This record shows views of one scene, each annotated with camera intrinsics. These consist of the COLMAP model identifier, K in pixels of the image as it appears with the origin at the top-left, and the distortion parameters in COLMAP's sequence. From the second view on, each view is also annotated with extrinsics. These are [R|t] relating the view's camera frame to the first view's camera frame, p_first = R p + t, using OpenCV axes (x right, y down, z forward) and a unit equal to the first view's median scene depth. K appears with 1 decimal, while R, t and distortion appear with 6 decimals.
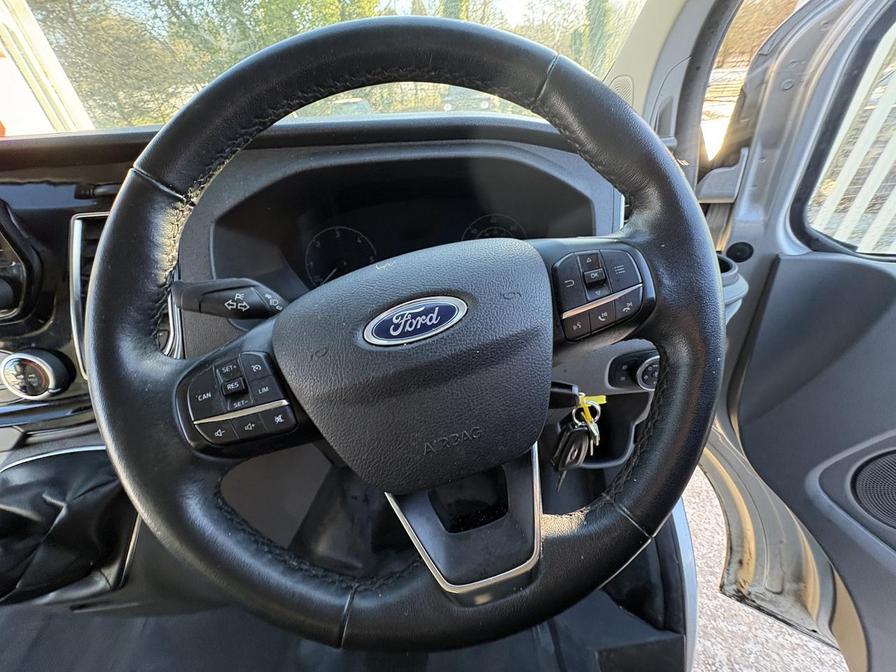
lens RADIAL K [[353.5, 0, 454.3], [0, 353.5, 342.7], [0, 0, 1]] dist [0.002967, 0.000060]
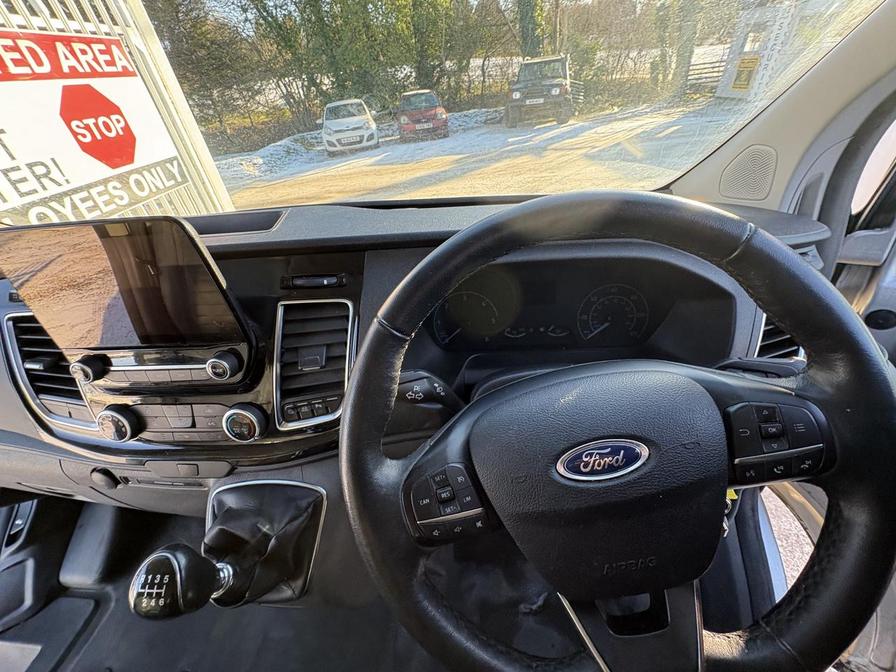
lens RADIAL K [[355.1, 0, 448.0], [0, 355.1, 336.0], [0, 0, 1]] dist [-0.000135, 0.000194]
pose [[0.987837, 0.055260, -0.145341, -0.434588], [-0.050834, 0.998128, 0.033994, -0.452974], [0.146948, -0.026192, 0.988797, -0.215368]]
